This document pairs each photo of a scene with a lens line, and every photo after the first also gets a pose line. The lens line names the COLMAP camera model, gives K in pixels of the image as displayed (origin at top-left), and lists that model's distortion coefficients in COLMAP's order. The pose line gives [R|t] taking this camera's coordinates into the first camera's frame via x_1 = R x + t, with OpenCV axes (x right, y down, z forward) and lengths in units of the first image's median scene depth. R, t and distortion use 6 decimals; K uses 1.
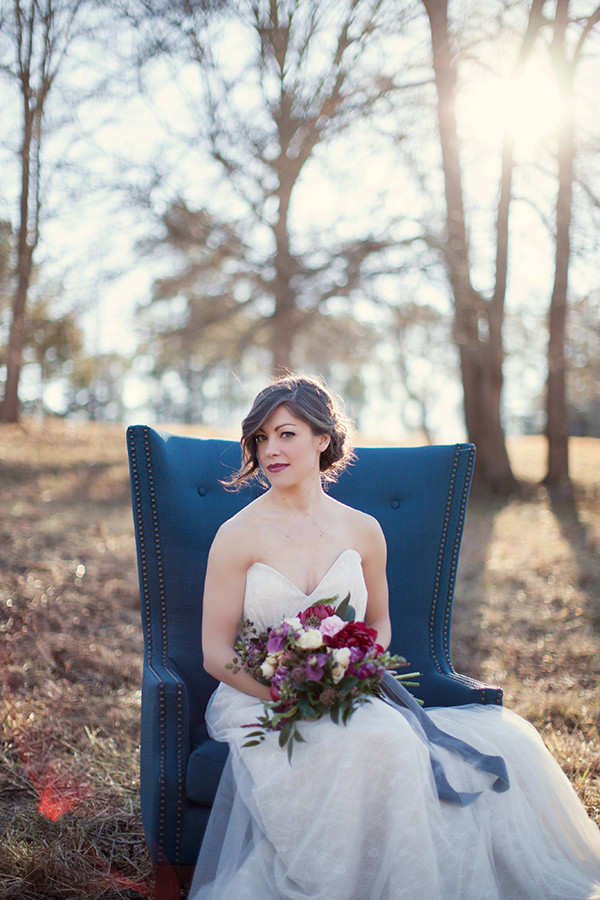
lens RADIAL K [[1339.3, 0, 301.1], [0, 1339.3, 449.0], [0, 0, 1]] dist [-0.129421, 0.070900]
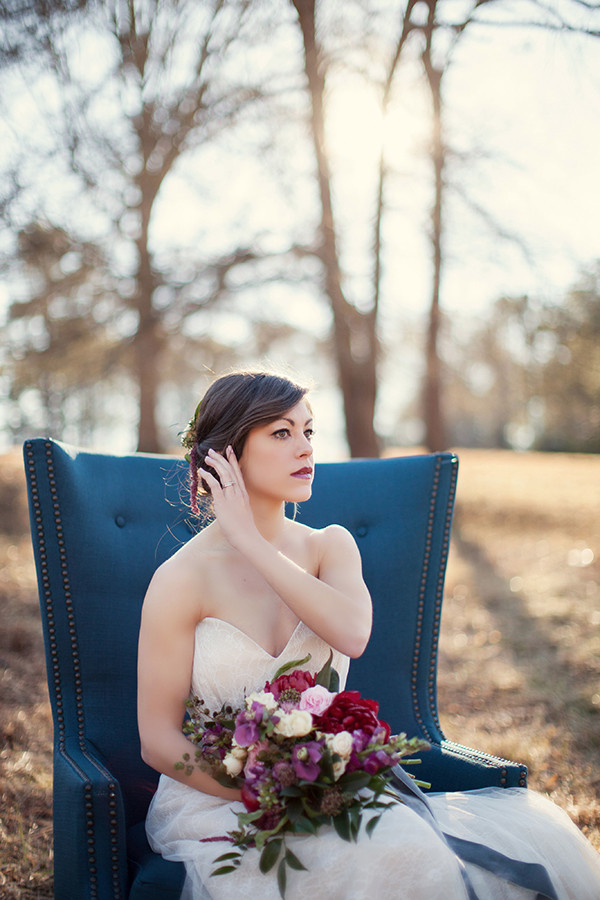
lens RADIAL K [[1339.3, 0, 301.1], [0, 1339.3, 449.0], [0, 0, 1]] dist [-0.129421, 0.070900]
pose [[0.994265, -0.020623, 0.104940, -0.049580], [0.022175, 0.999661, -0.013648, 0.002114], [-0.104623, 0.015897, 0.994385, 0.207622]]
